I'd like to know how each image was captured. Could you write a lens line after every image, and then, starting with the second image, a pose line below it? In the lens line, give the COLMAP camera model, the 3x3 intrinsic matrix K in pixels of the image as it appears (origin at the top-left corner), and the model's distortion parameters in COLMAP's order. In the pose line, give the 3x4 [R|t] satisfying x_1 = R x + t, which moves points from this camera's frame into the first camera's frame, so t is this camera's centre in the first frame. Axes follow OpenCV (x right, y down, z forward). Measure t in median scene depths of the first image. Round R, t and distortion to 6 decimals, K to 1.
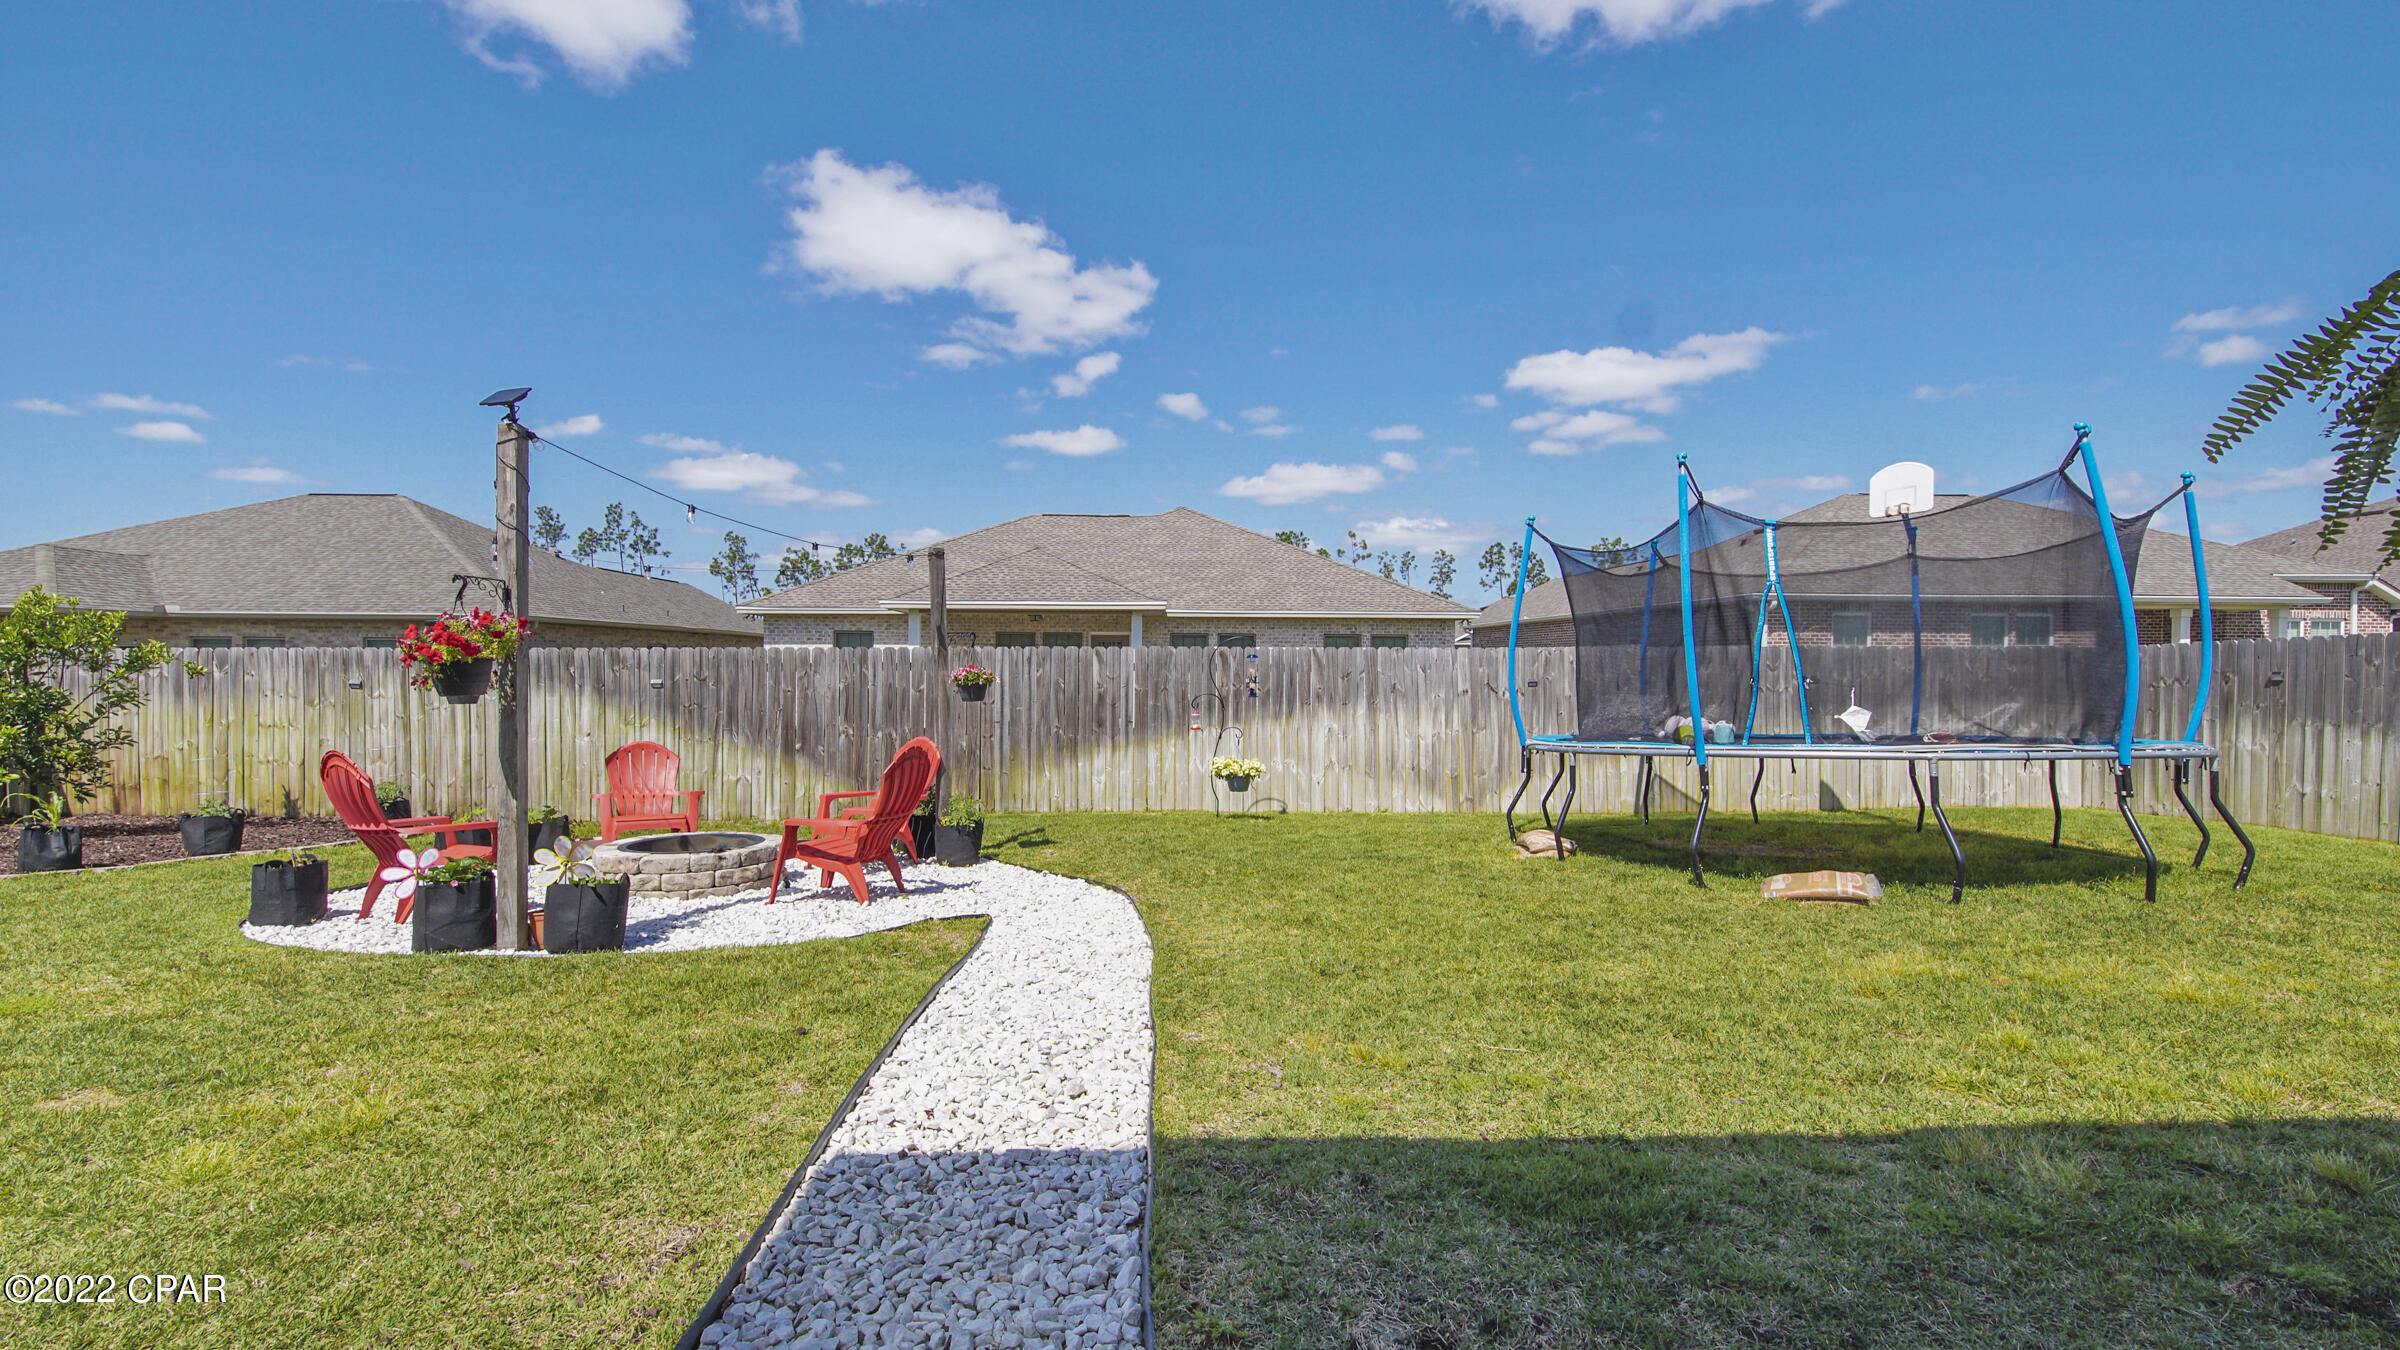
lens RADIAL K [[1044.4, 0, 1197.5], [0, 1044.4, 707.5], [0, 0, 1]] dist [0.027118, -0.016102]
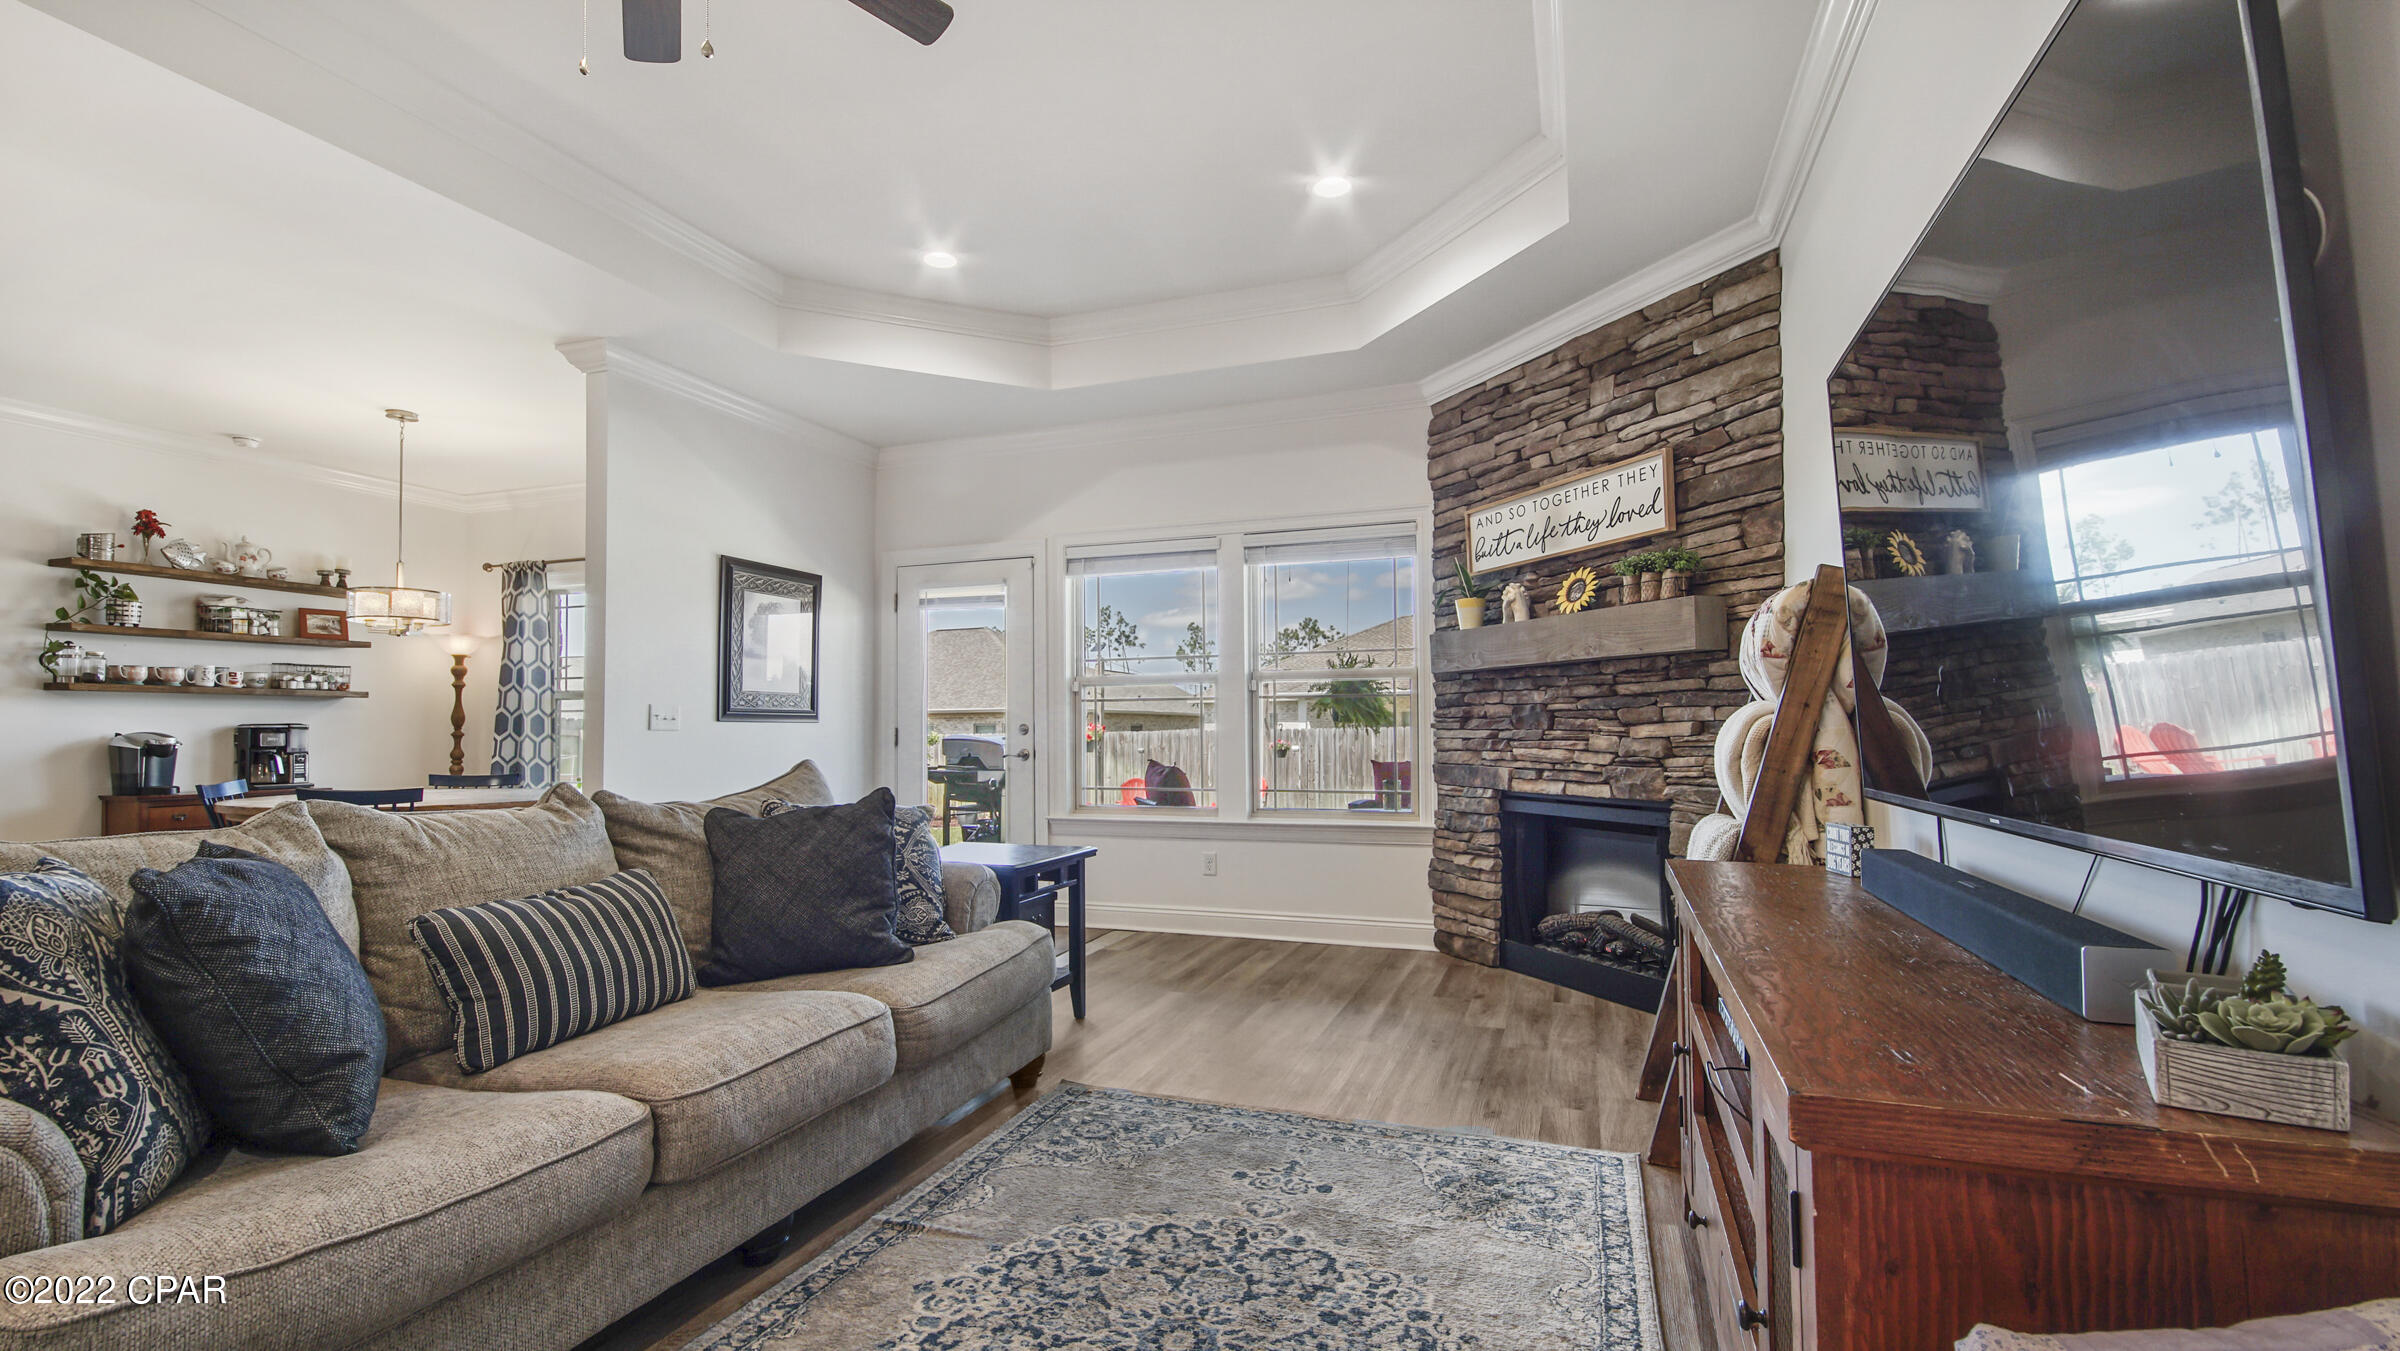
lens RADIAL K [[1044.4, 0, 1197.5], [0, 1044.4, 708.0], [0, 0, 1]] dist [0.027118, -0.016102]
pose [[0.915728, -0.021882, -0.401203, 0.129528], [-0.004525, 0.997891, -0.064753, 0.008292], [0.401774, 0.061112, 0.913697, -0.267471]]
